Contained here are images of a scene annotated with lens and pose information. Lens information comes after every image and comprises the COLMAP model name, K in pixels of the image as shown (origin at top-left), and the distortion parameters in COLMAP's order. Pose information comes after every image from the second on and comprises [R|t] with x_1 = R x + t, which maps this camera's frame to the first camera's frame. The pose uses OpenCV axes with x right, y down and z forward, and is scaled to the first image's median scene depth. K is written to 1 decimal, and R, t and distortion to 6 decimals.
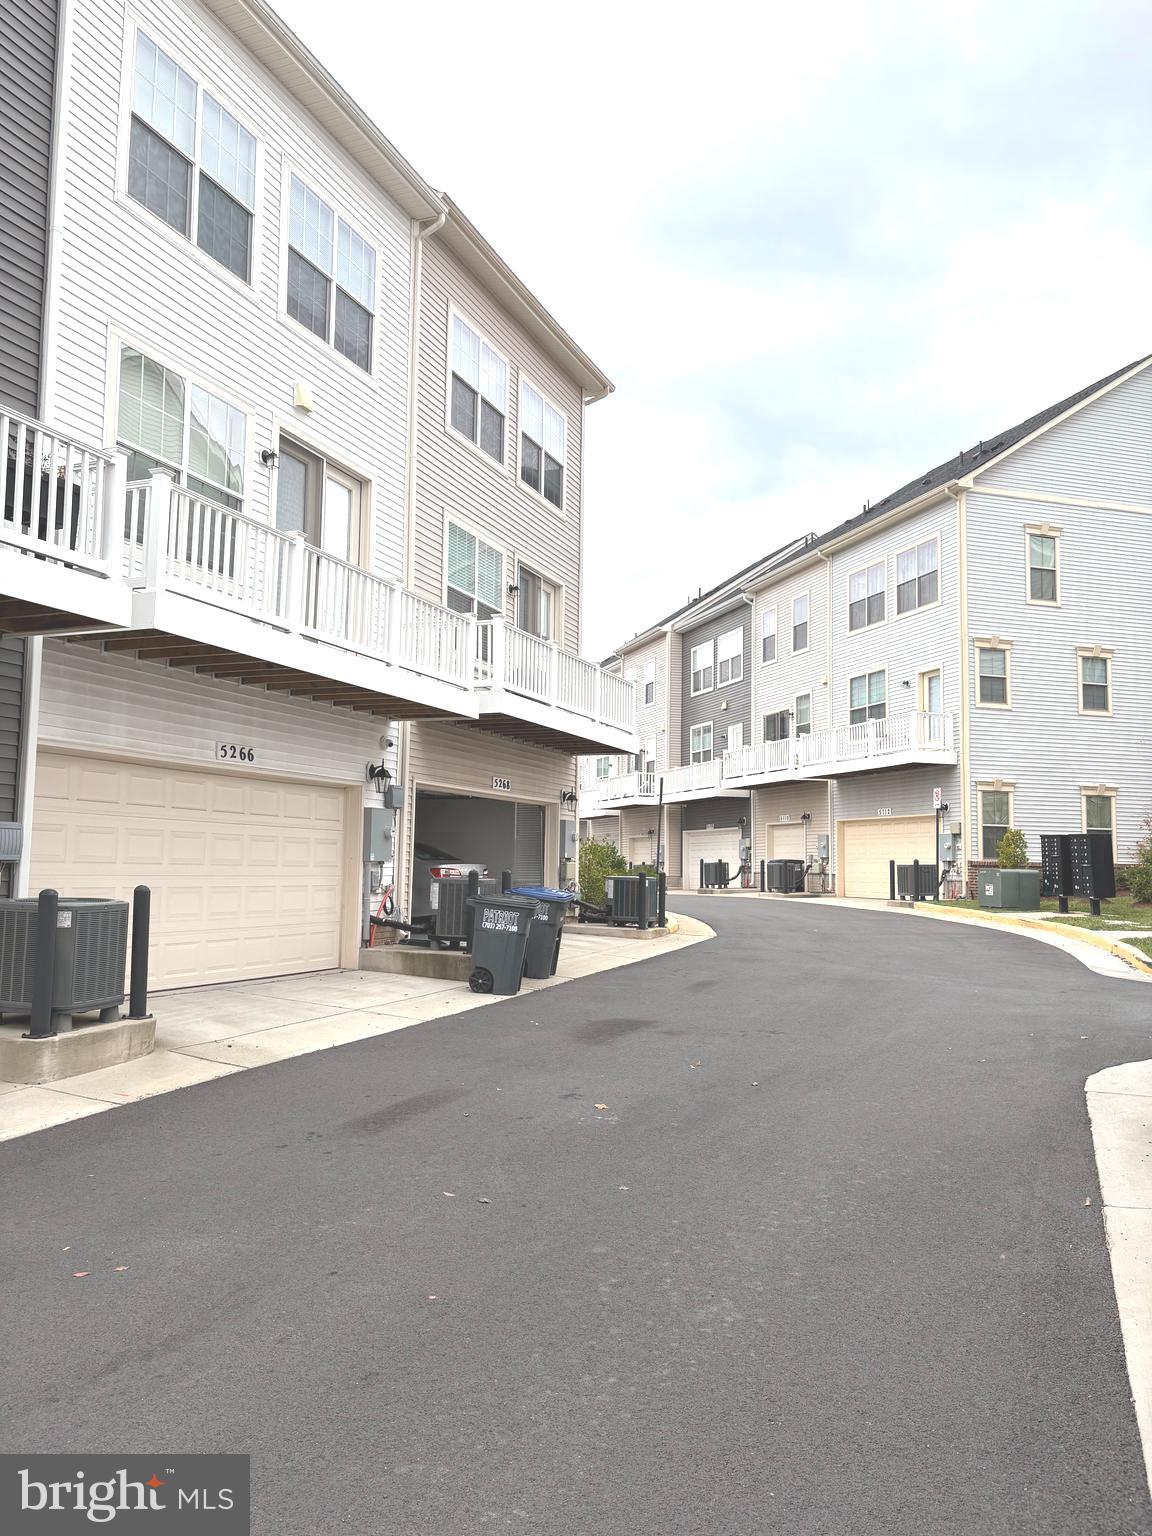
lens RADIAL K [[1181.6, 0, 576.0], [0, 1181.6, 768.0], [0, 0, 1]] dist [0.100242, -0.122489]
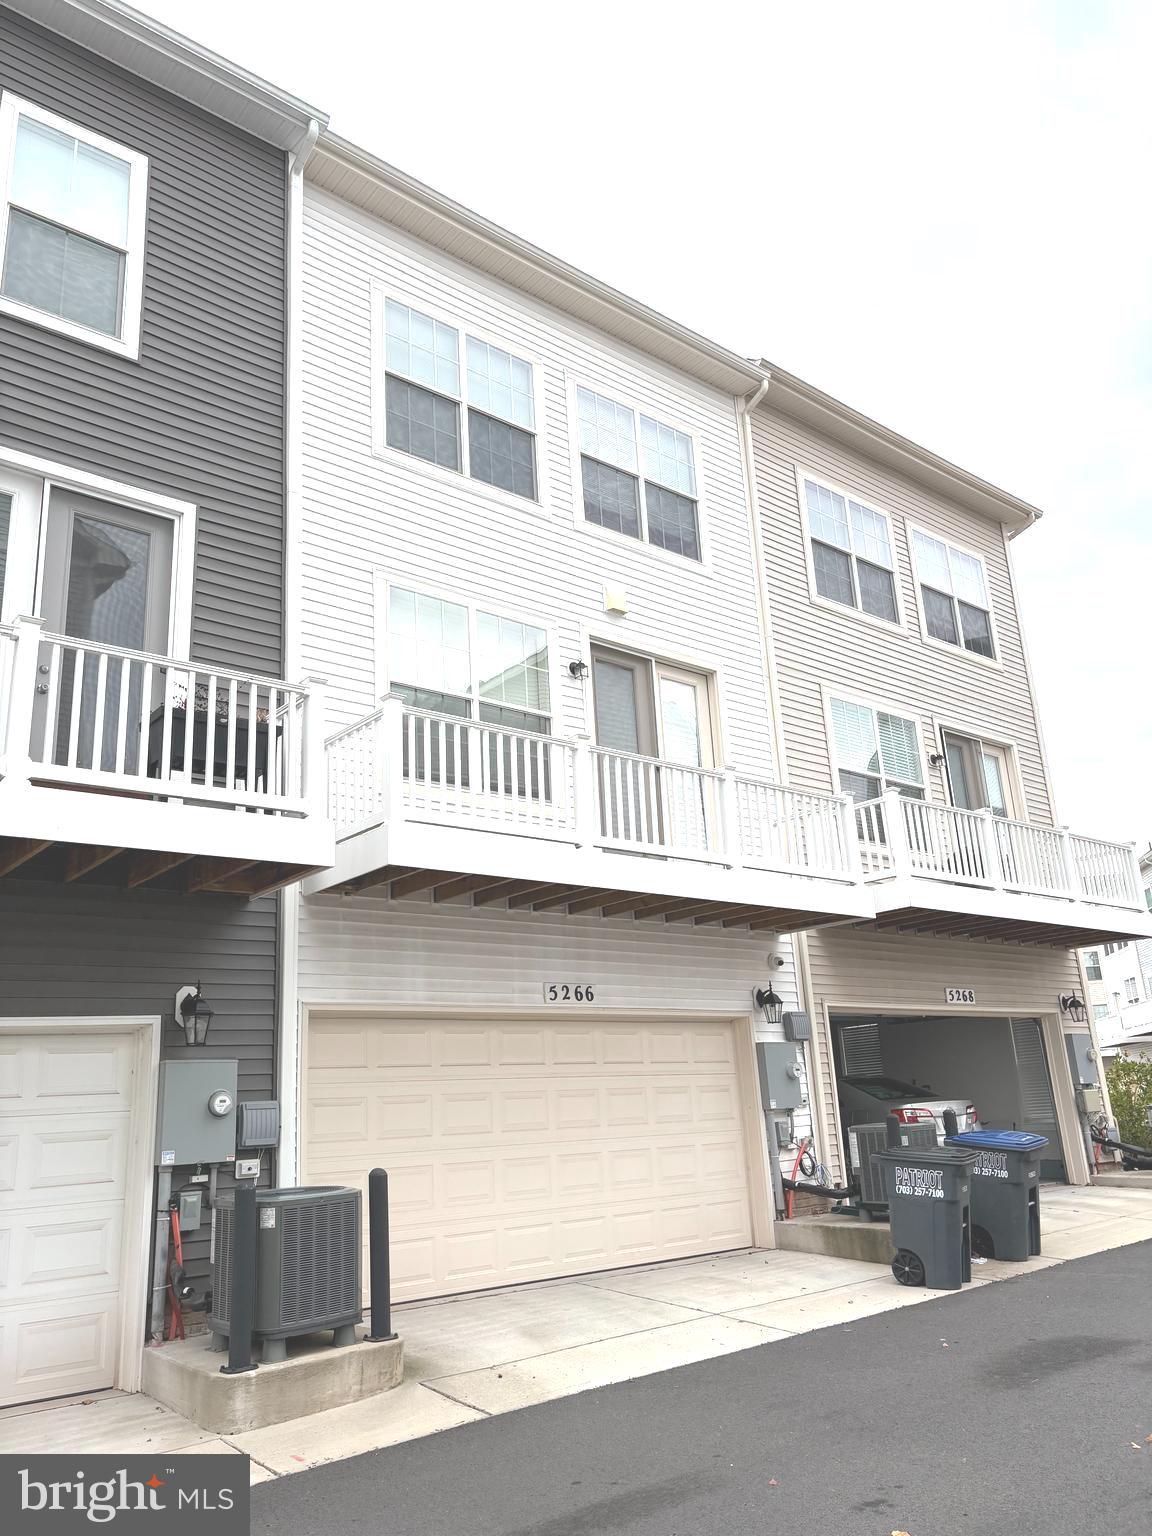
lens RADIAL K [[1166.6, 0, 573.1], [0, 1166.6, 793.9], [0, 0, 1]] dist [0.099449, -0.120462]
pose [[0.875066, -0.191566, -0.444479, 0.114454], [0.110064, 0.973040, -0.202682, 0.017032], [0.471323, 0.128439, 0.872559, 0.202054]]
